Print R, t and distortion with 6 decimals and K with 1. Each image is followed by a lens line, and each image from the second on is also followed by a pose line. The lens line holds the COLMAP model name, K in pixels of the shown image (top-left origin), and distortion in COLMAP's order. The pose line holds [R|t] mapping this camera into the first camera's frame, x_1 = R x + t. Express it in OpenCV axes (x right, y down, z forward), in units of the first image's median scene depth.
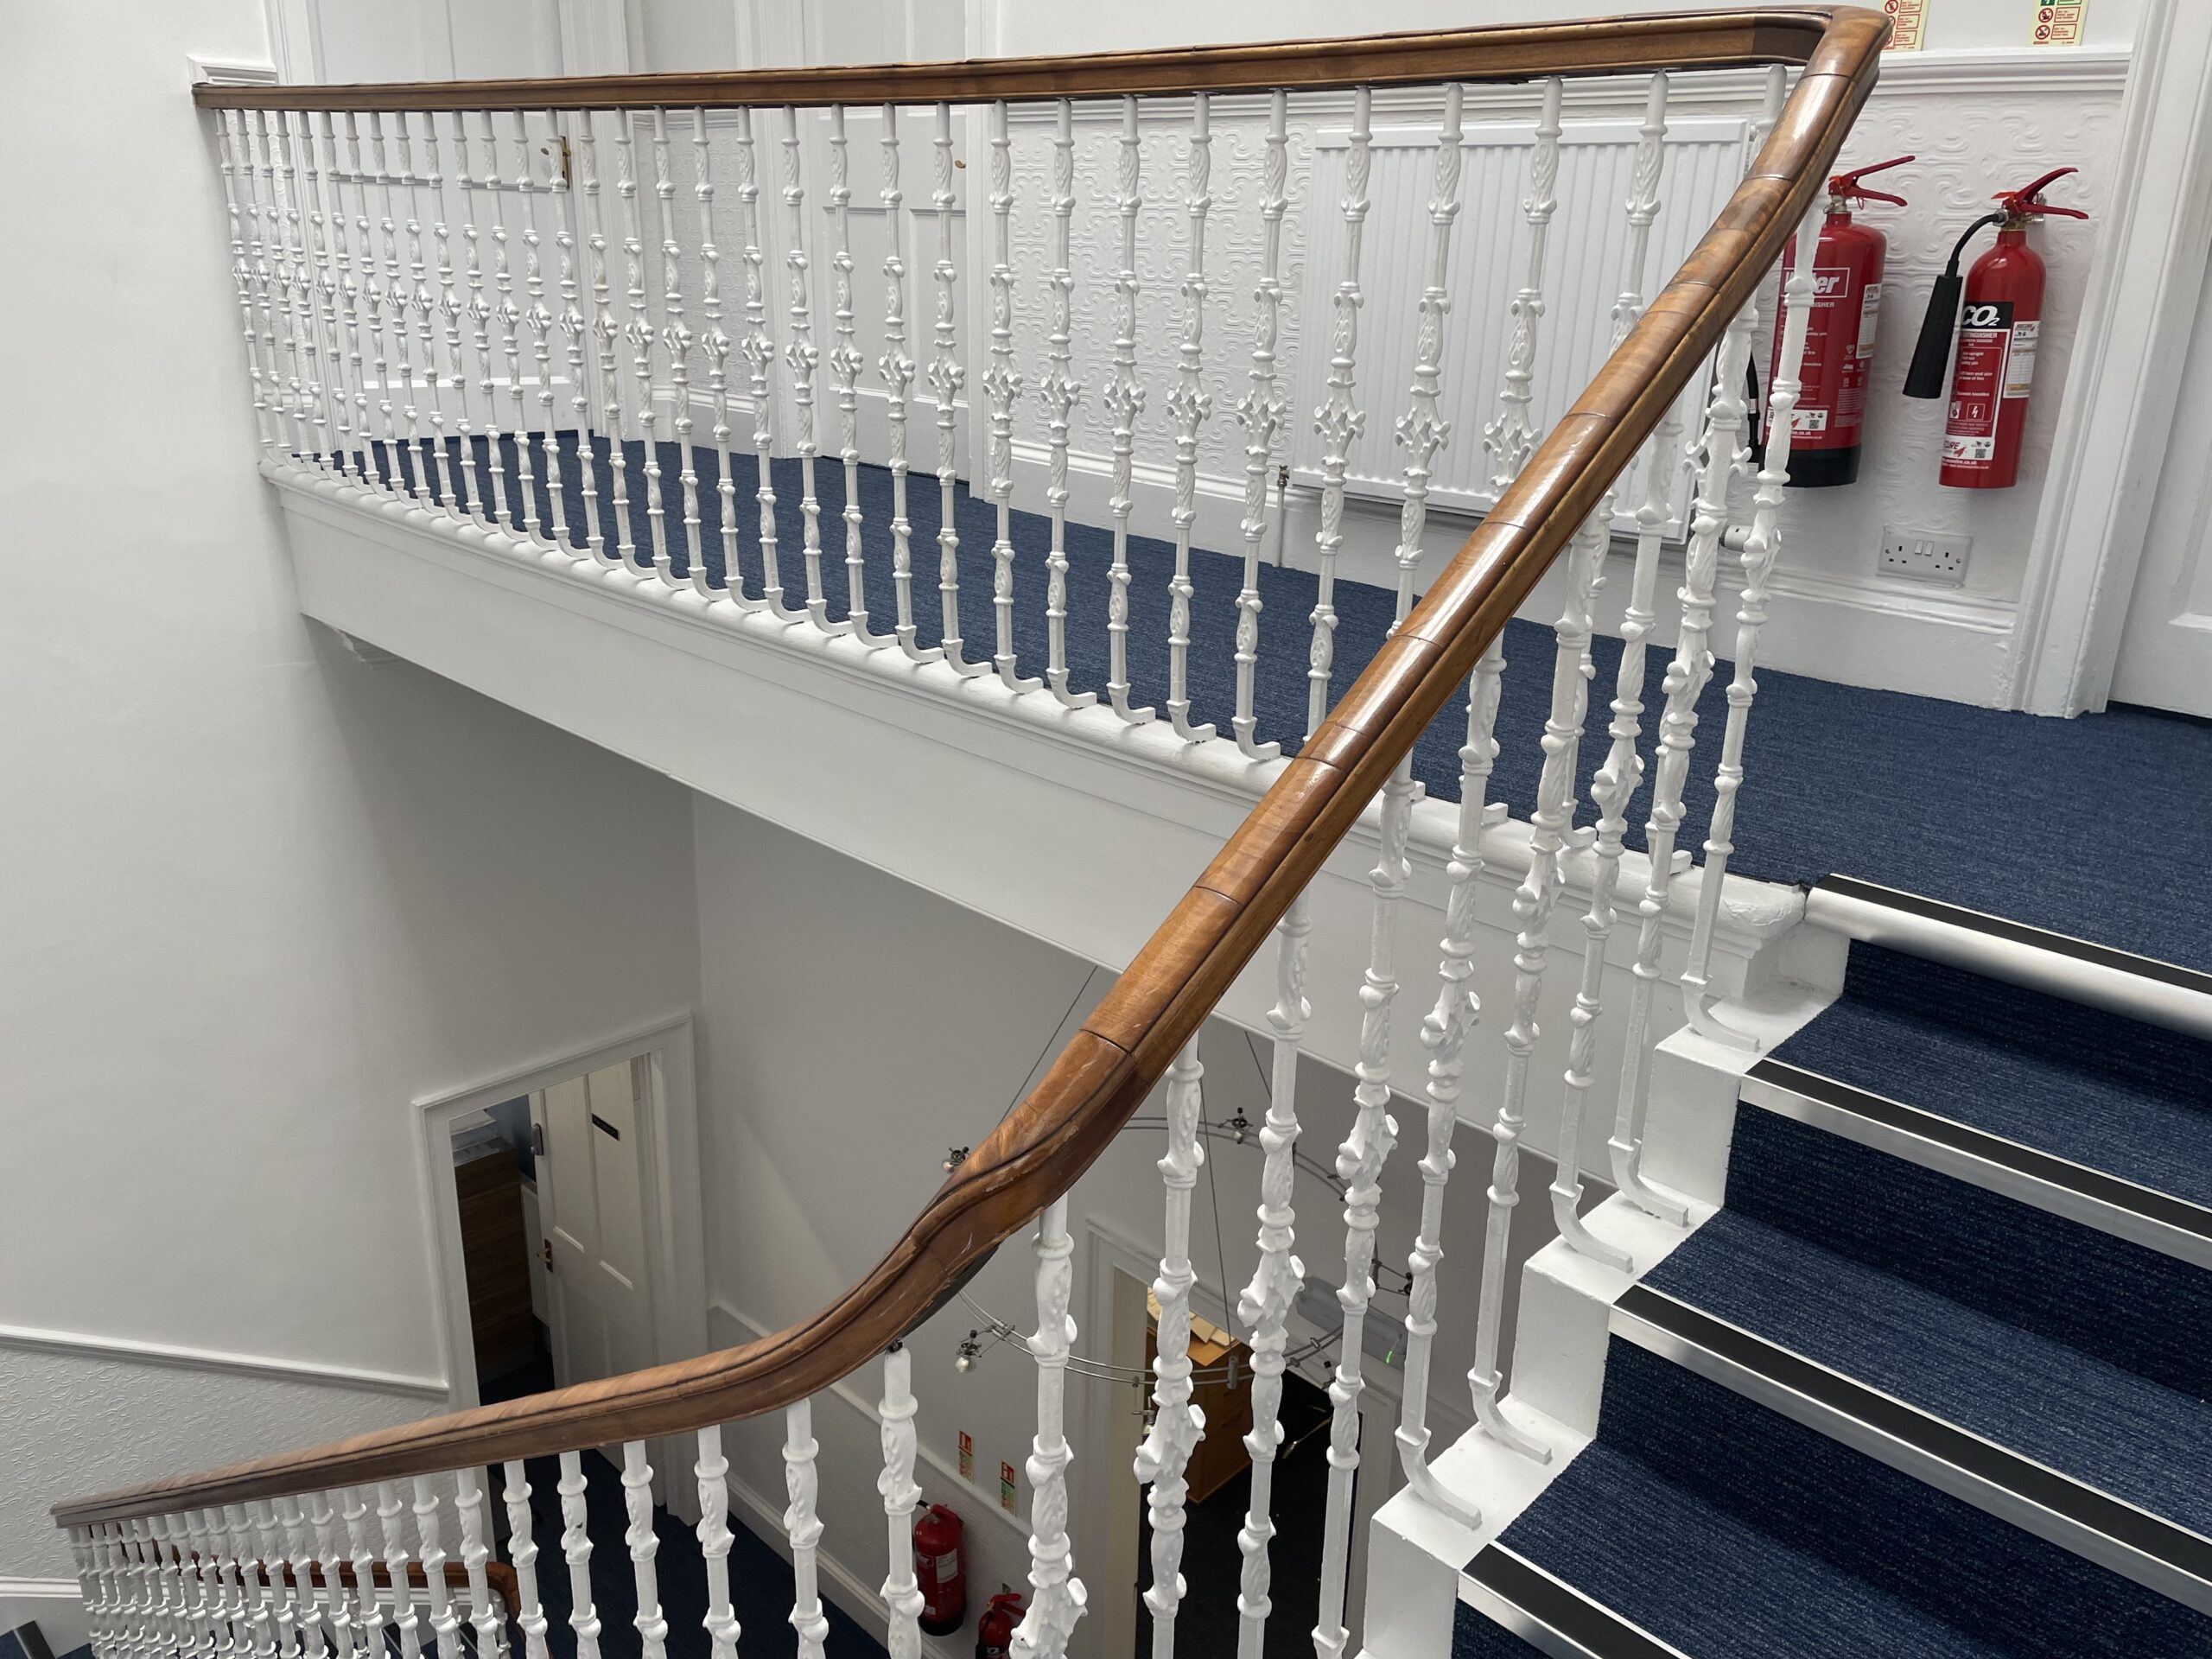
lens RADIAL K [[1648.9, 0, 1110.4], [0, 1648.9, 832.4], [0, 0, 1]] dist [0.029025, -0.030945]
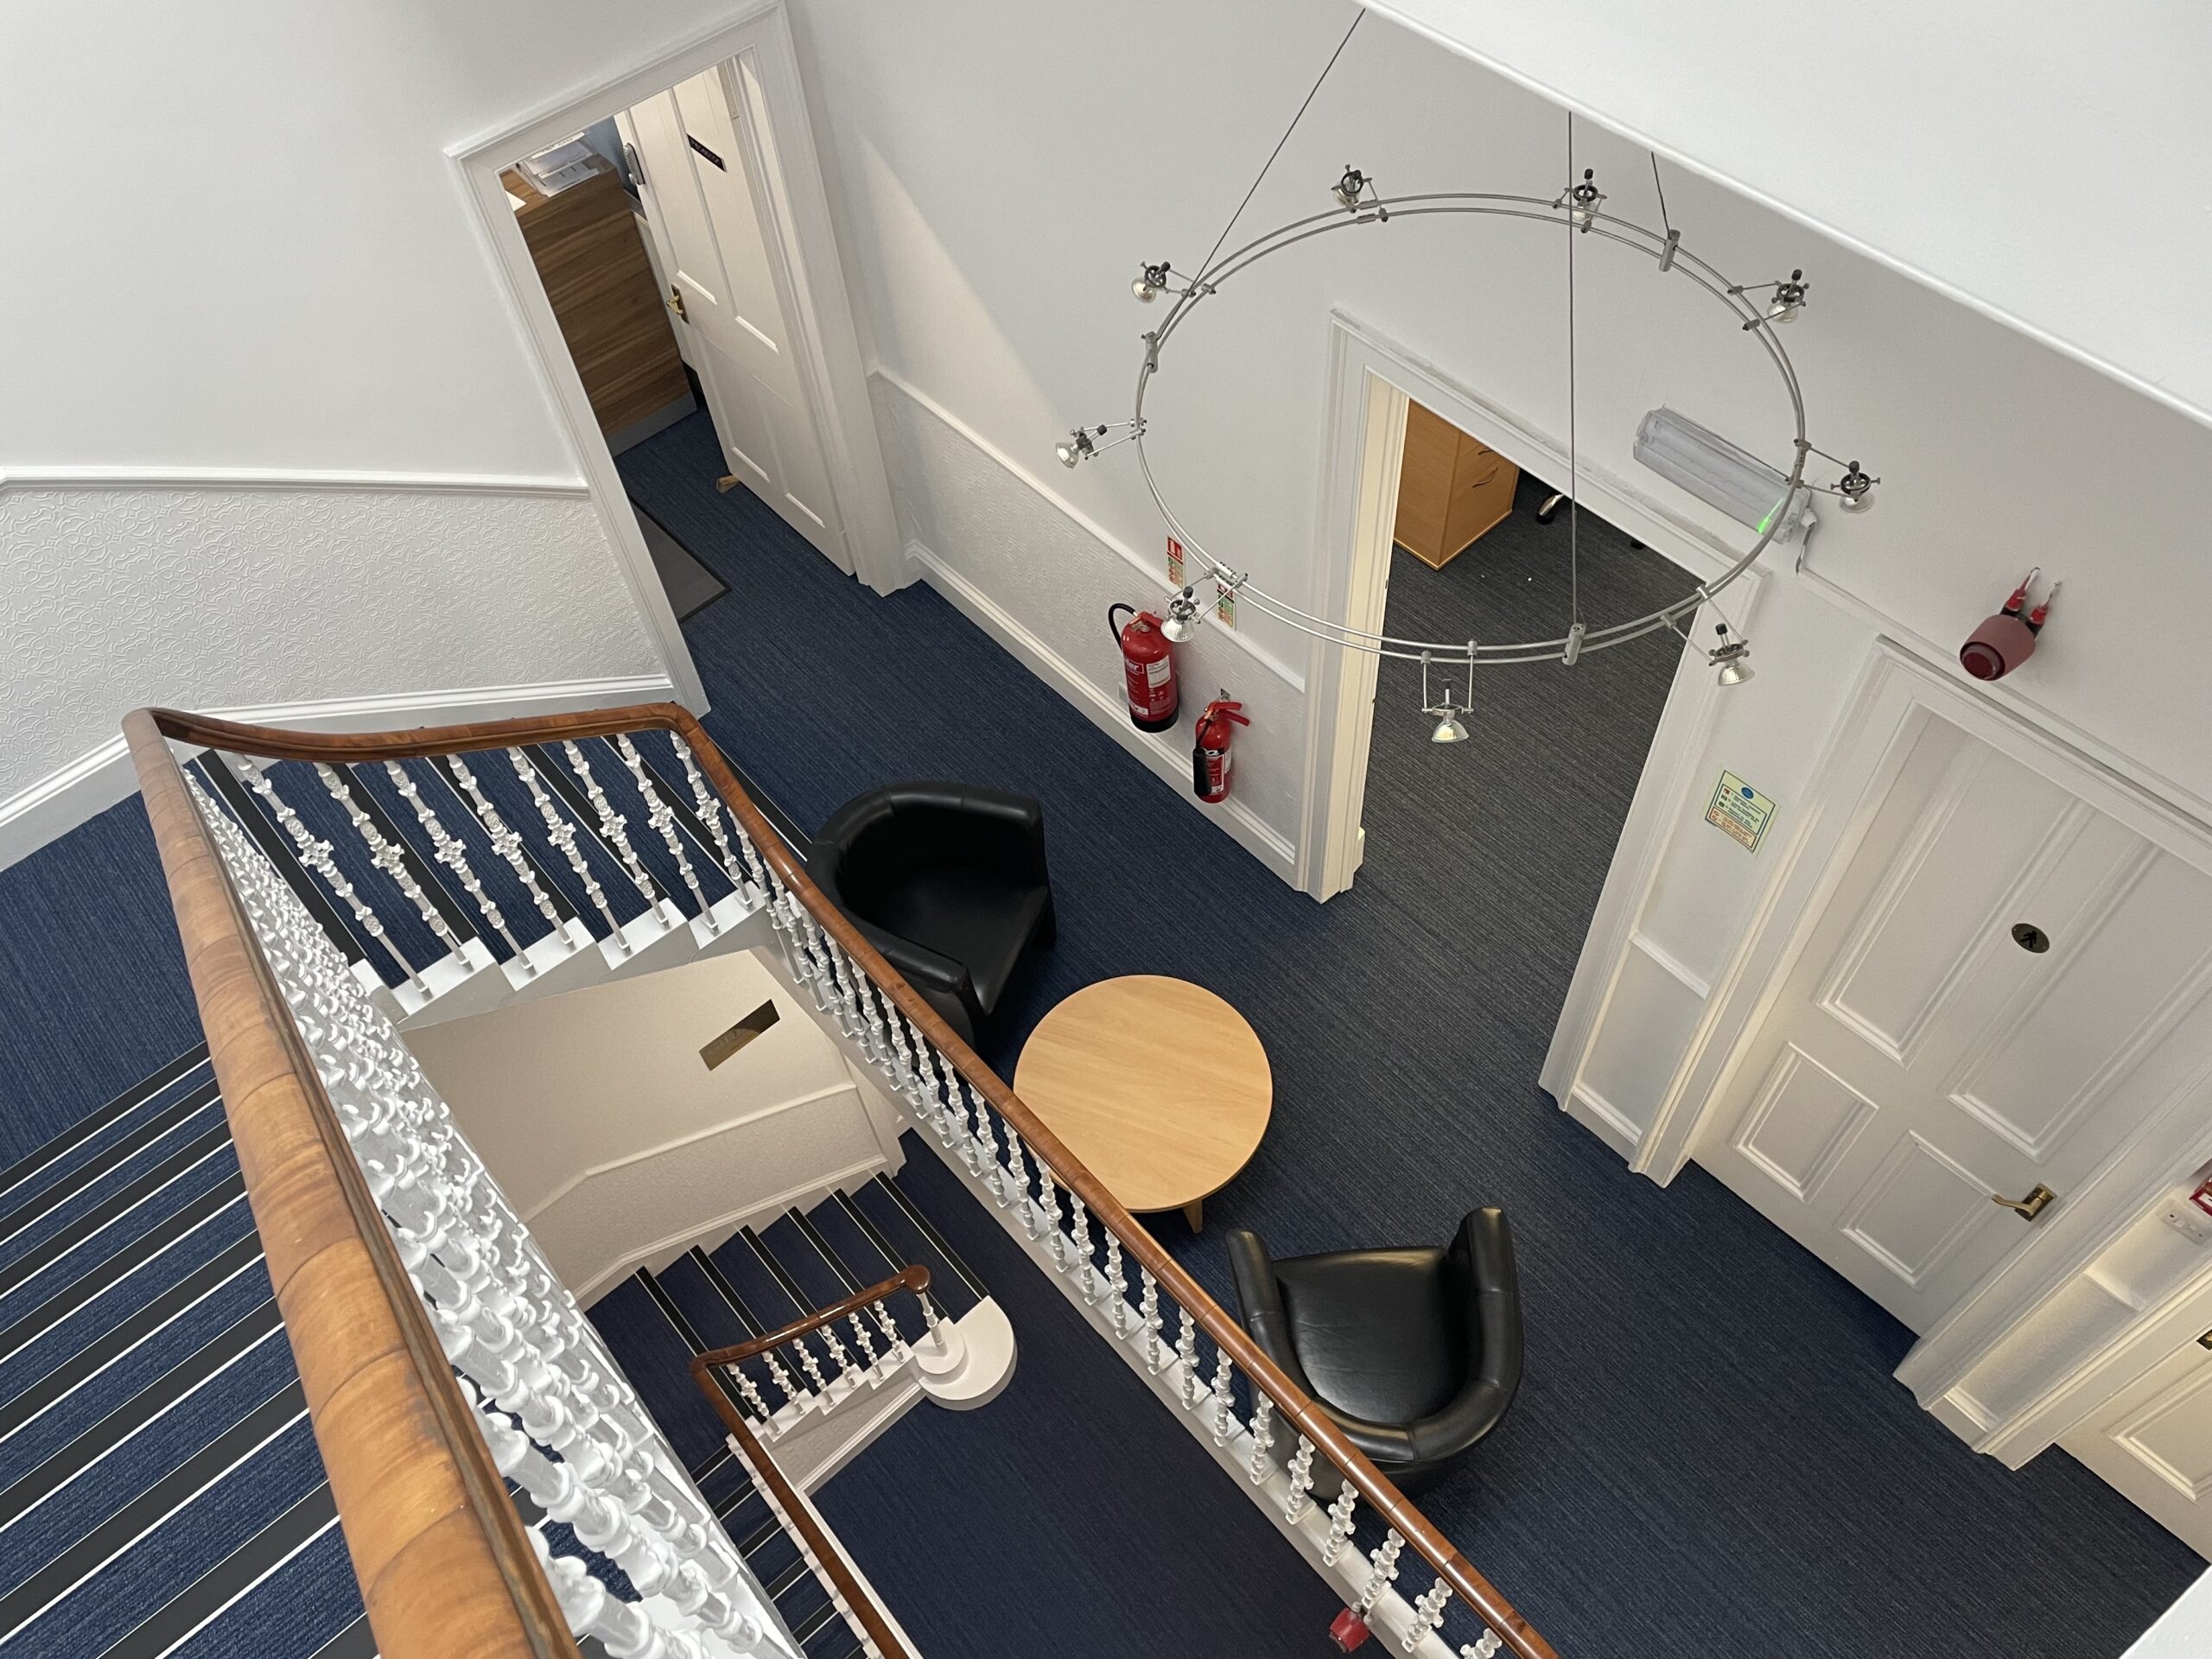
lens RADIAL K [[1648.9, 0, 1085.6], [0, 1648.9, 851.6], [0, 0, 1]] dist [0.029025, -0.030945]
pose [[0.991389, 0.015244, -0.130056, -0.019779], [0.064728, 0.806327, 0.587917, -0.008091], [0.113830, -0.591273, 0.798398, 0.218392]]
